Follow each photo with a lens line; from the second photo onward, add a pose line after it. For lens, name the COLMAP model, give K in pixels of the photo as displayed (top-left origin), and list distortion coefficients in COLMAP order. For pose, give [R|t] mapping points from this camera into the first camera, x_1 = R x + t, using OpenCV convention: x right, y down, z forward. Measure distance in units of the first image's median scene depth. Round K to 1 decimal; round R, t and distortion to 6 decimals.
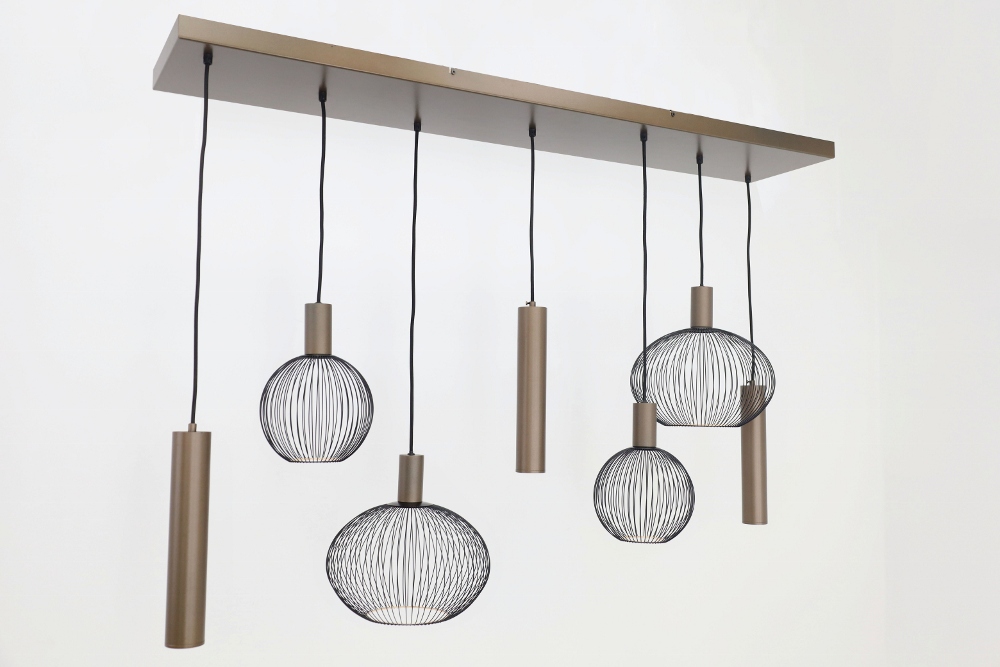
lens RADIAL K [[983.5, 0, 500.5], [0, 983.5, 342.6], [0, 0, 1]] dist [-0.000801, -0.001315]
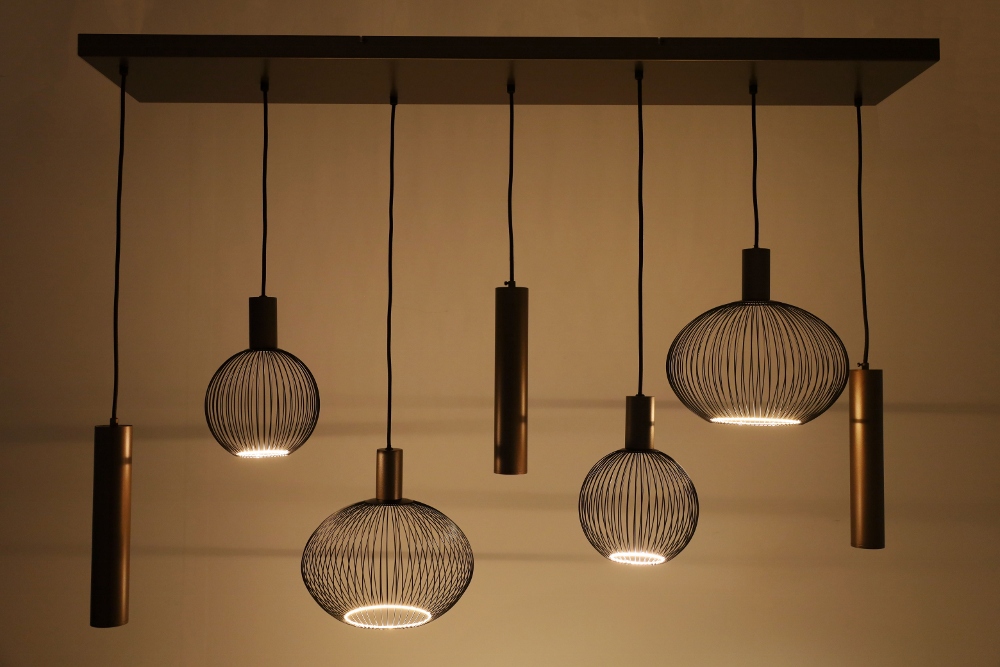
lens RADIAL K [[983.5, 0, 500.5], [0, 983.5, 342.6], [0, 0, 1]] dist [-0.000801, -0.001315]
pose [[0.875559, -0.011482, -0.482975, 0.478740], [0.034567, 0.998644, 0.038923, -0.022410], [0.481873, -0.050774, 0.874769, 0.229956]]
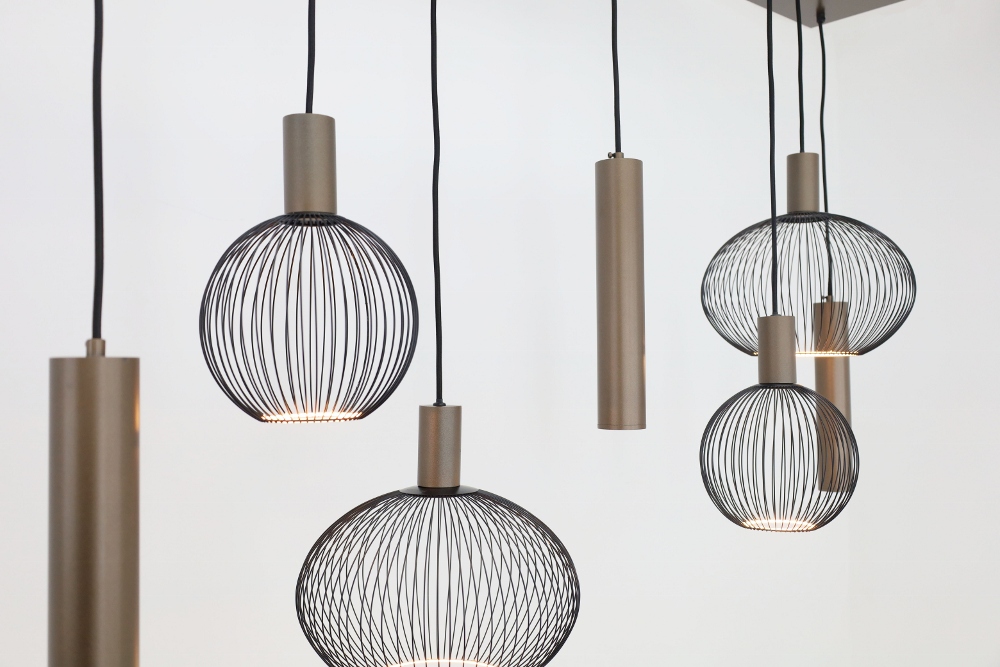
lens RADIAL K [[983.5, 0, 500.5], [0, 983.5, 342.6], [0, 0, 1]] dist [-0.000801, -0.001315]
pose [[0.966566, -0.010107, 0.256218, -0.209842], [-0.000068, 0.999213, 0.039671, 0.055795], [-0.256417, -0.038363, 0.965805, 0.446496]]
